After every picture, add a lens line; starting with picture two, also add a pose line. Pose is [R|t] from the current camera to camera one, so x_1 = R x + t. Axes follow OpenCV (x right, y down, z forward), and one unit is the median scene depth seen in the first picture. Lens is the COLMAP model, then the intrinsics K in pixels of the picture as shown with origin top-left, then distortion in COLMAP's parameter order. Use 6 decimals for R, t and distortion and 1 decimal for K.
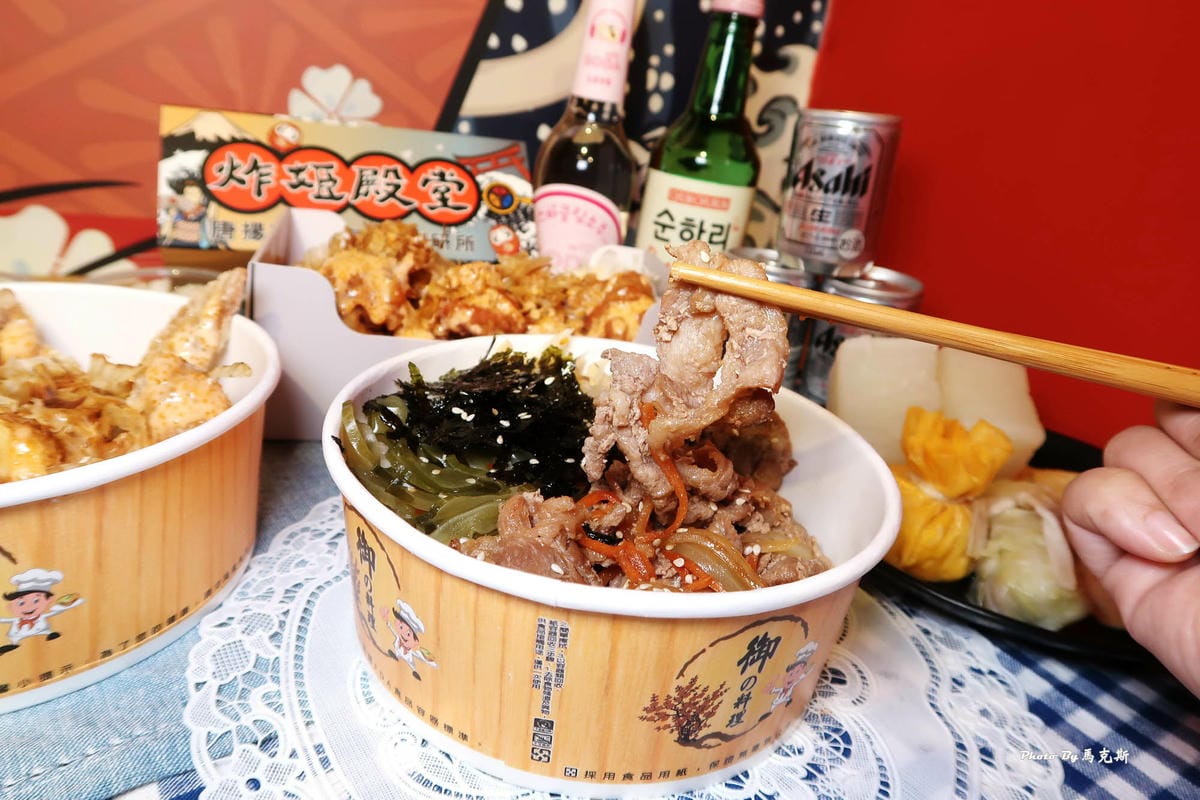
lens RADIAL K [[846.4, 0, 594.4], [0, 846.4, 367.1], [0, 0, 1]] dist [-0.007050, 0.000680]
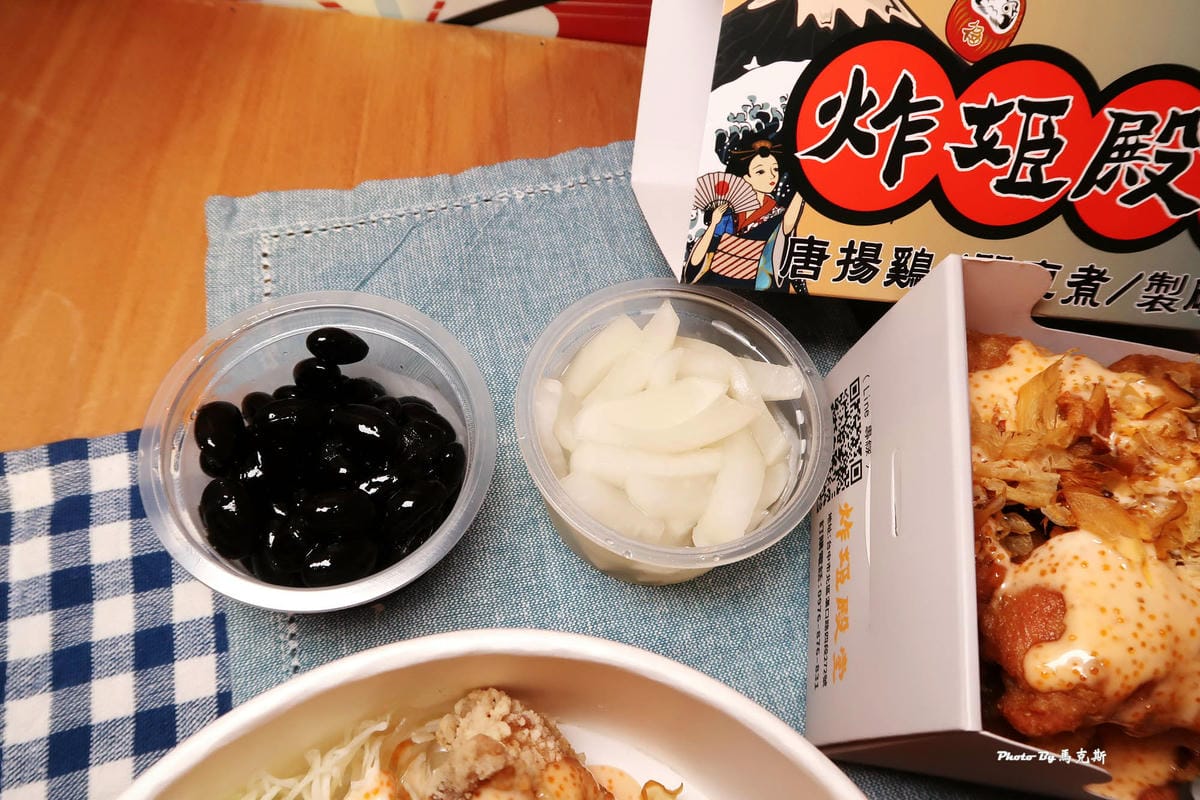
lens RADIAL K [[835.9, 0, 596.8], [0, 835.9, 389.1], [0, 0, 1]] dist [-0.010881, 0.003080]
pose [[0.934602, 0.314988, -0.165233, -0.405449], [-0.142344, 0.756924, 0.637812, -0.355642], [0.325972, -0.572580, 0.752259, 0.508041]]
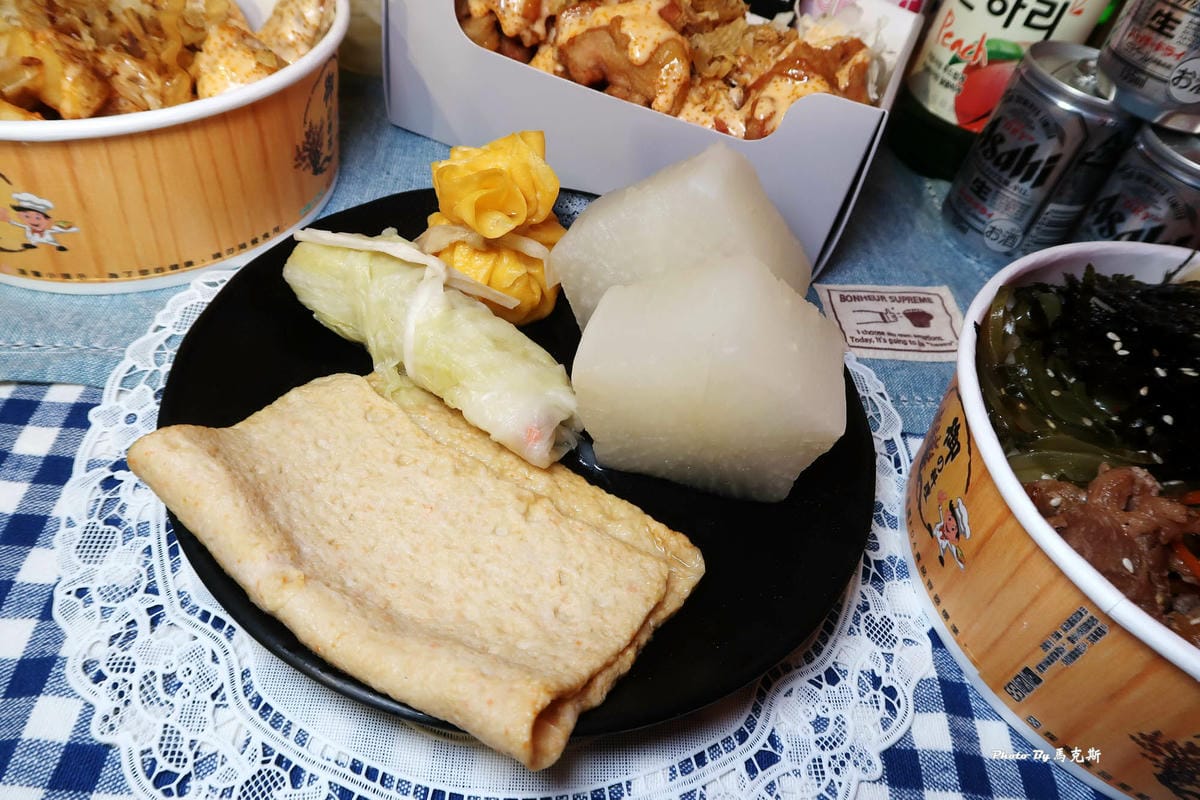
lens RADIAL K [[835.9, 0, 596.8], [0, 835.9, 389.1], [0, 0, 1]] dist [-0.010881, 0.003080]
pose [[0.814426, 0.414399, -0.406182, 0.271272], [-0.235292, 0.875704, 0.421640, -0.093961], [0.530422, -0.247823, 0.810701, 0.168835]]
